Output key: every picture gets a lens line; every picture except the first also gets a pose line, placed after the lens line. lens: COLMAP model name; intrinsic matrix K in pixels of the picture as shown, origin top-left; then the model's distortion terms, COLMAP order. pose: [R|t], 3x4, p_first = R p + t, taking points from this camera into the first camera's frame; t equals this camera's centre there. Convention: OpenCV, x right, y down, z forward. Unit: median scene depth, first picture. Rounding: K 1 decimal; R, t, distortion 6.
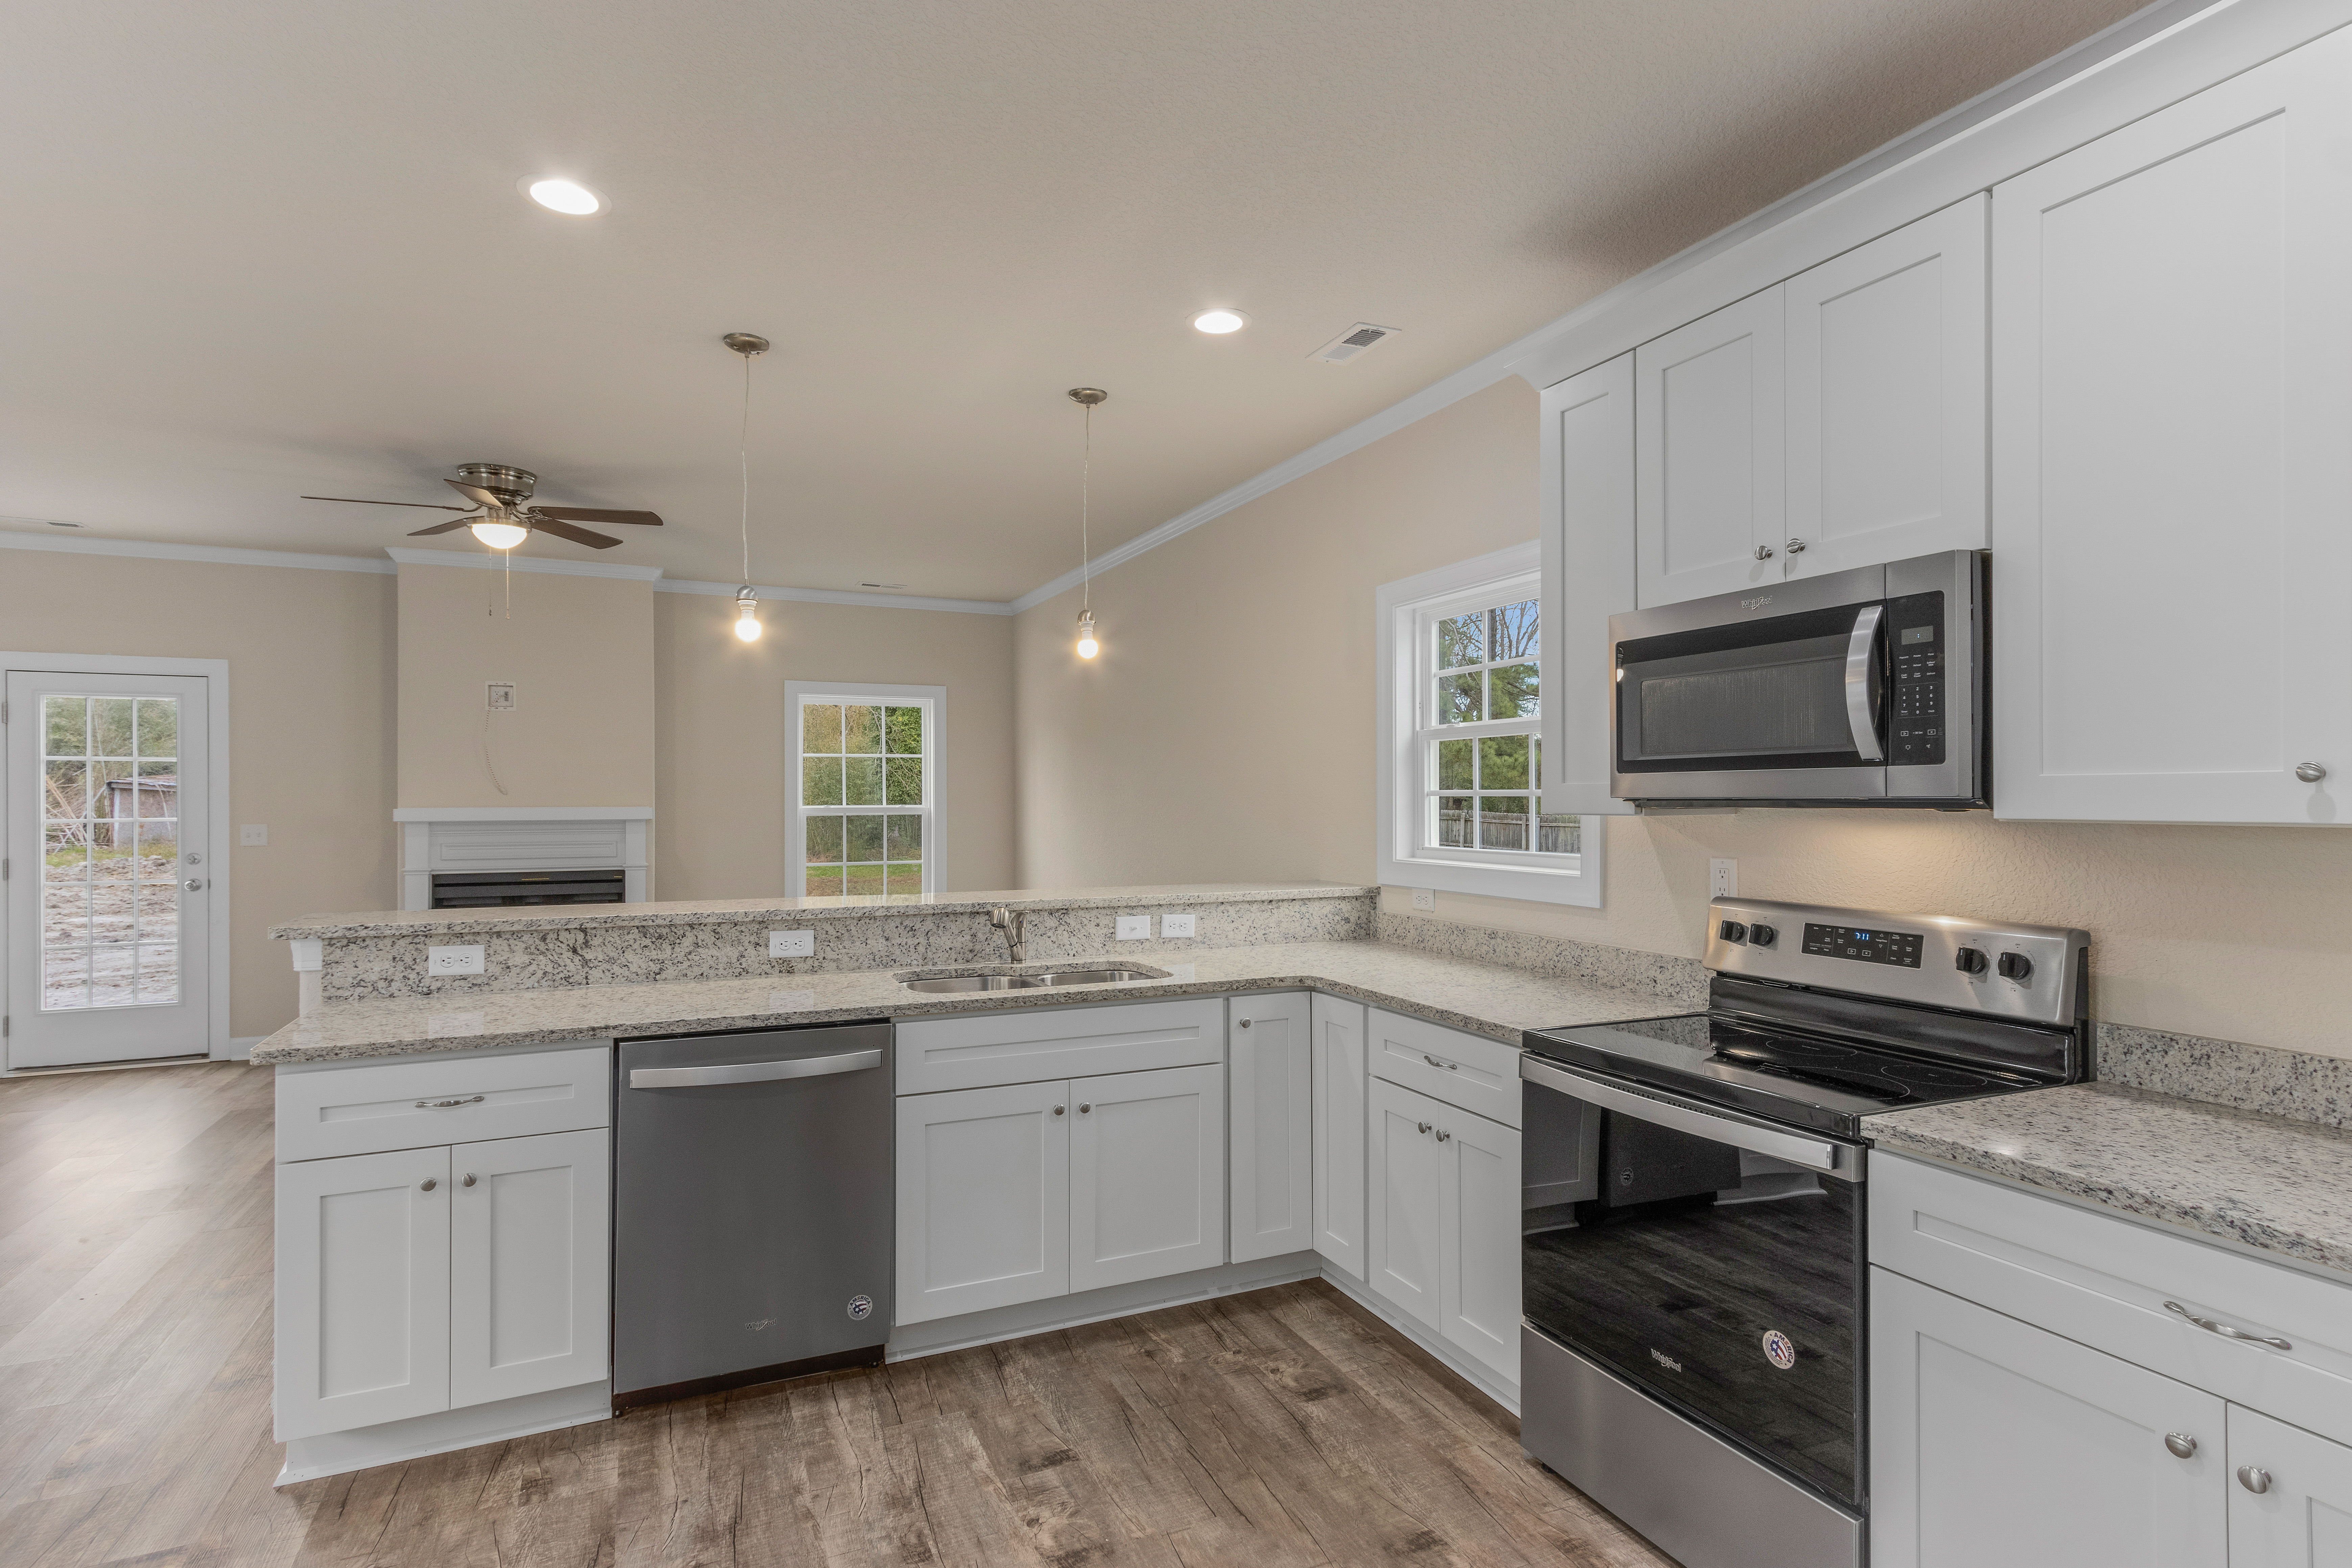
lens RADIAL K [[1178.0, 0, 1164.7], [0, 1178.0, 795.3], [0, 0, 1]] dist [0.020075, -0.003743]
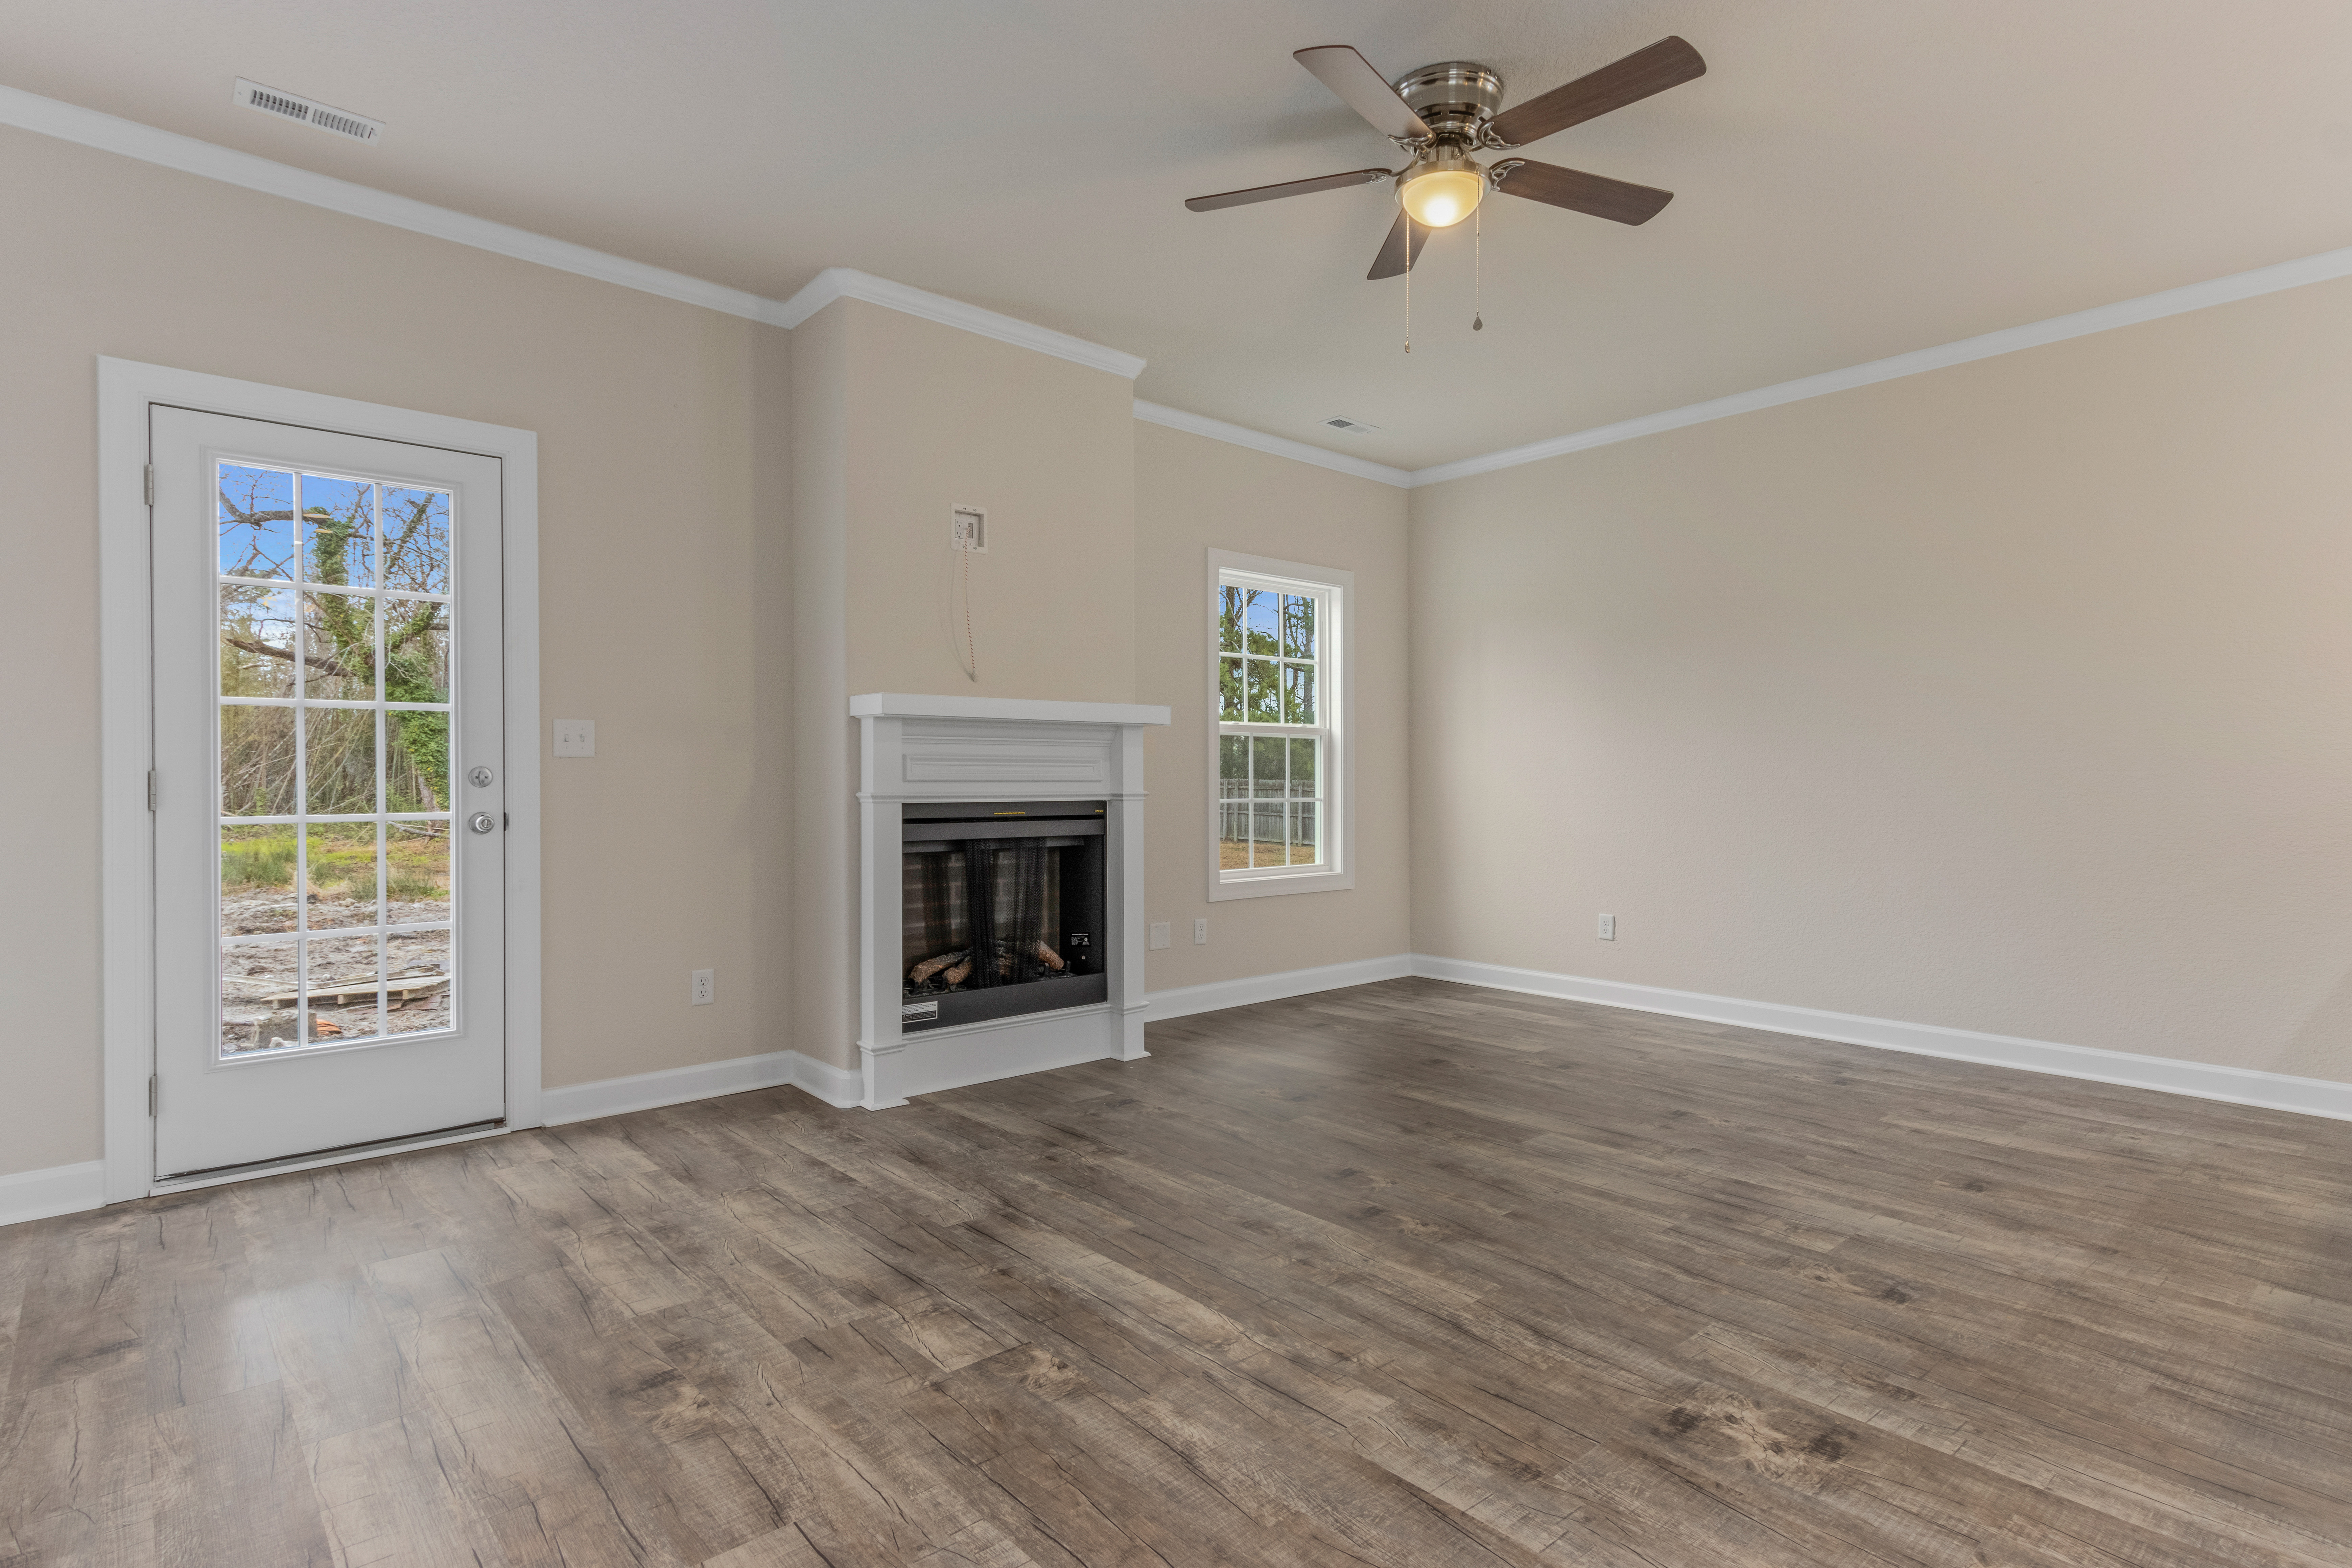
lens RADIAL K [[1178.0, 0, 1171.1], [0, 1178.0, 783.1], [0, 0, 1]] dist [0.020075, -0.003743]
pose [[0.959736, -0.000748, 0.280903, -1.343692], [-0.001016, 0.999981, 0.006136, 0.106407], [-0.280902, -0.006175, 0.959717, 0.745893]]
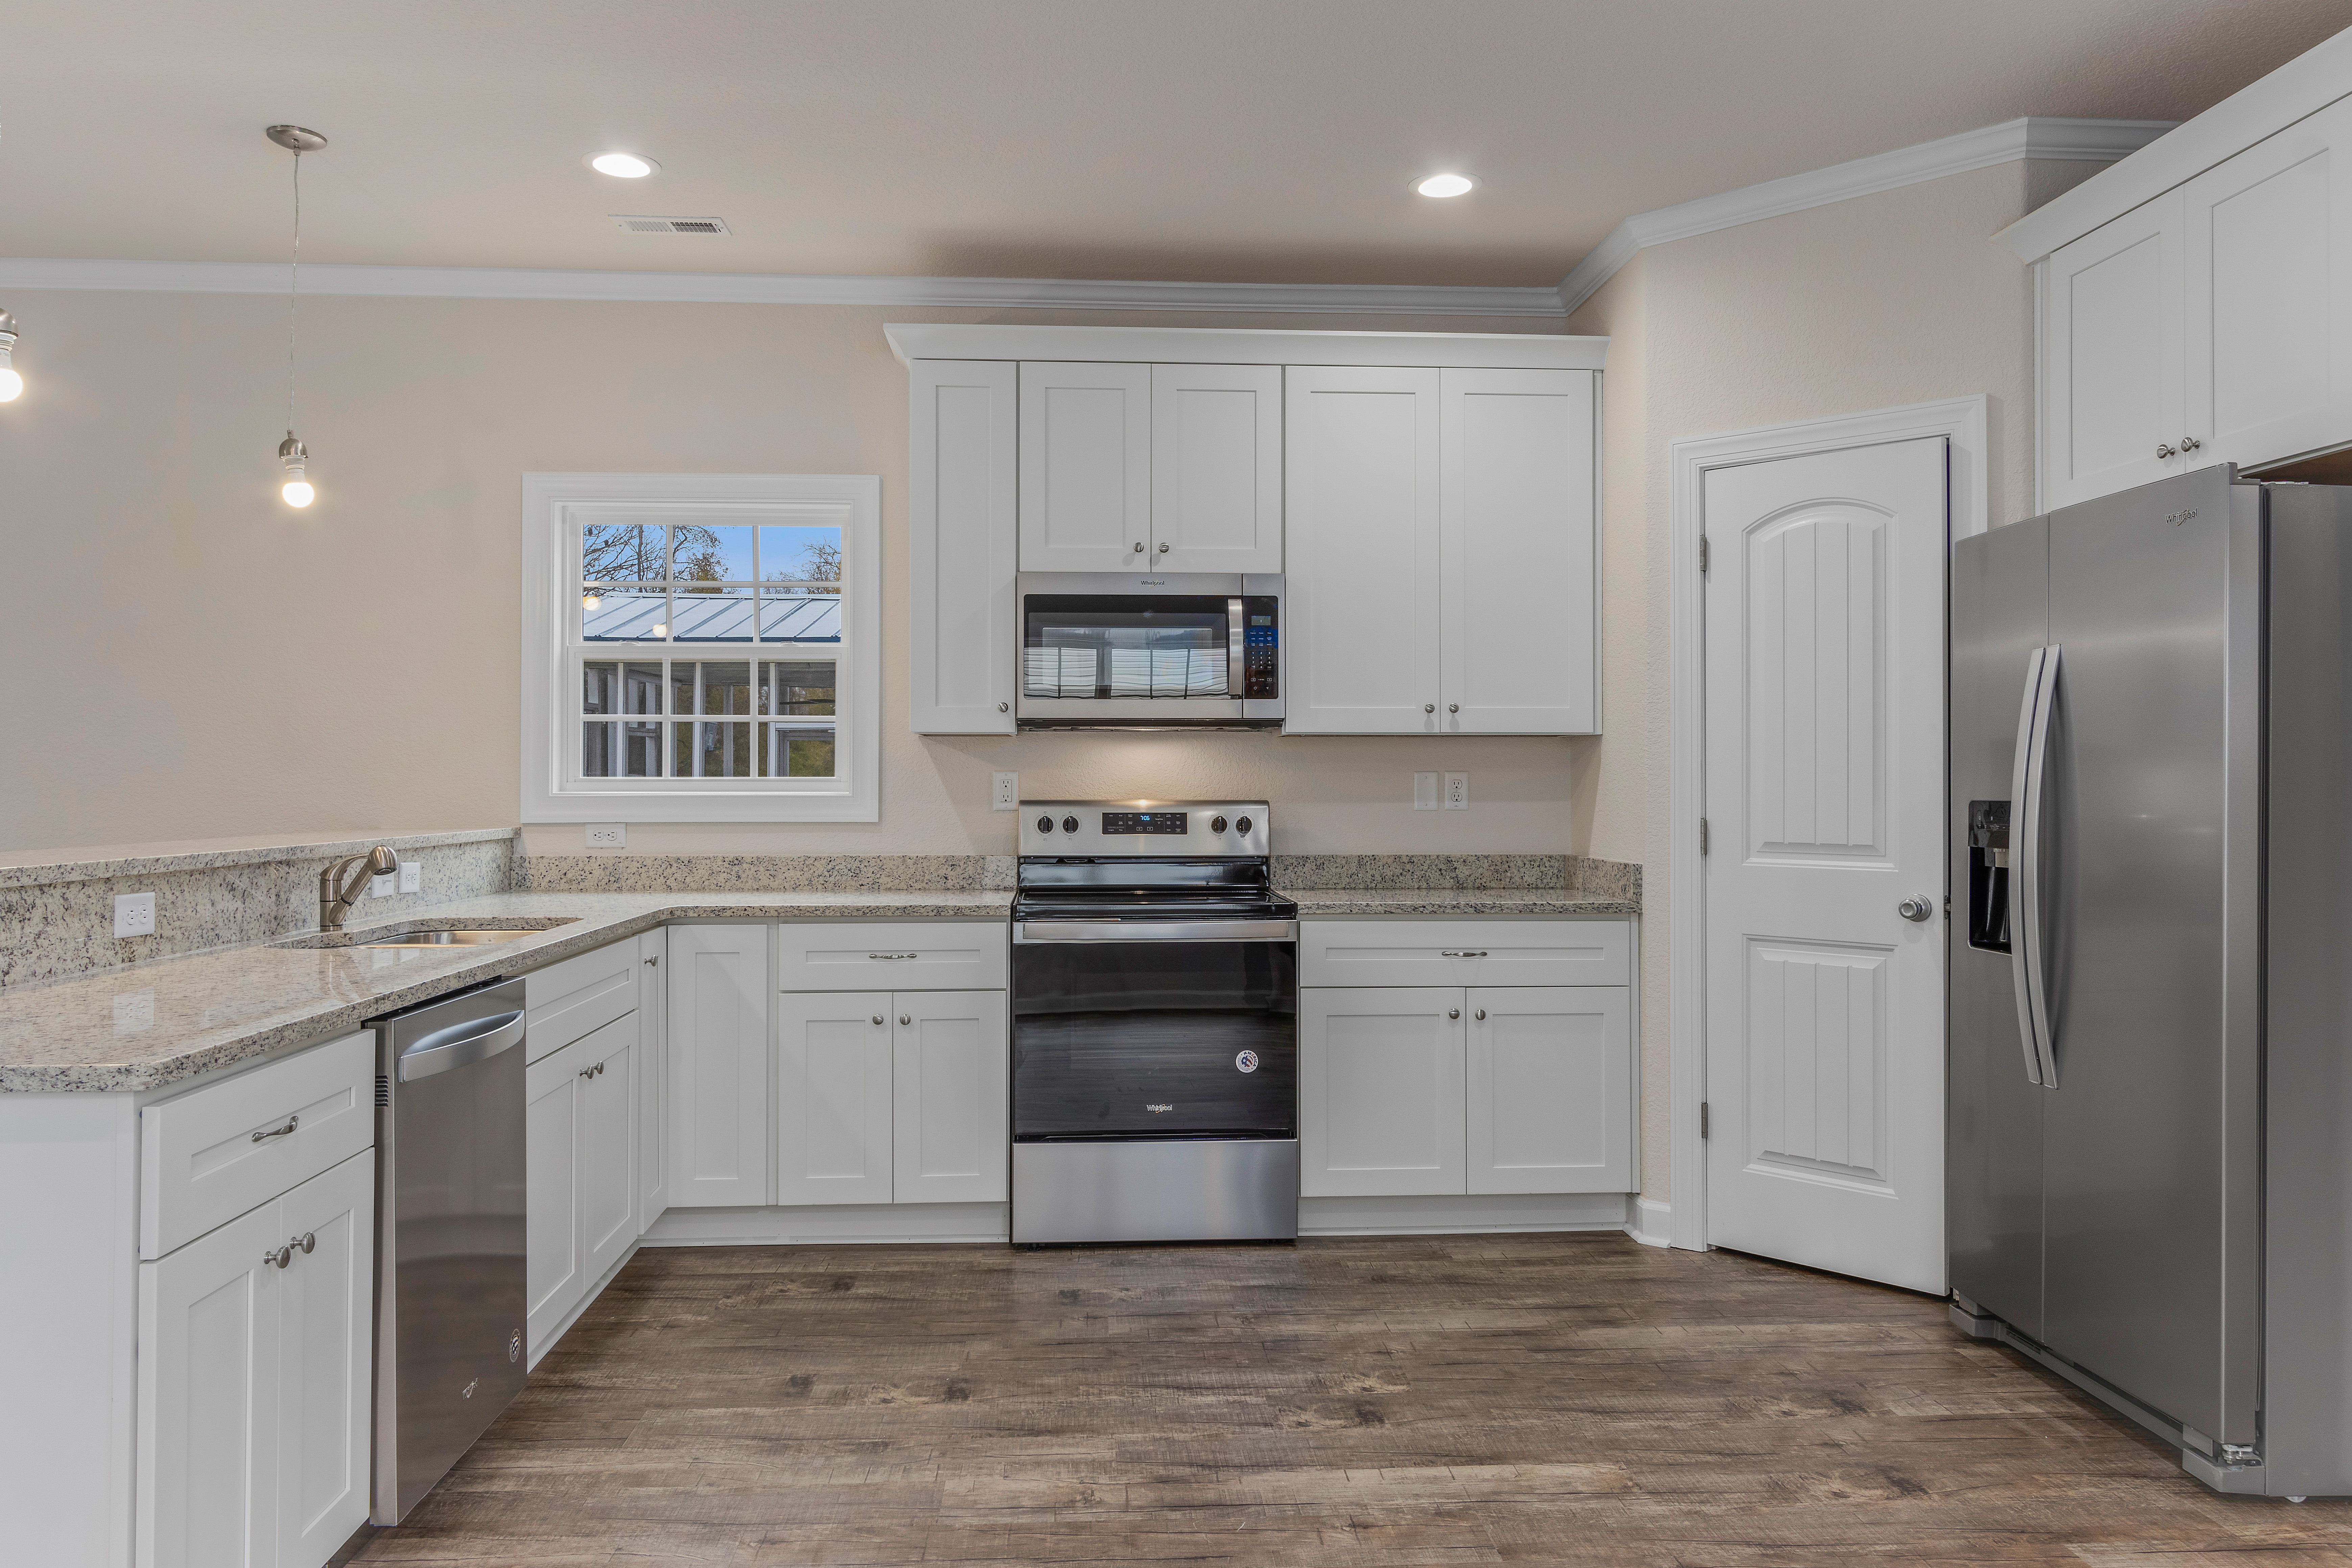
lens RADIAL K [[1638.9, 0, 1174.8], [0, 1638.9, 762.9], [0, 0, 1]] dist [0.000987, 0.000578]
pose [[0.355010, 0.011916, 0.934787, -0.997709], [-0.003283, 0.999928, -0.011499, 0.058285], [-0.934857, 0.001013, 0.355024, 0.197273]]
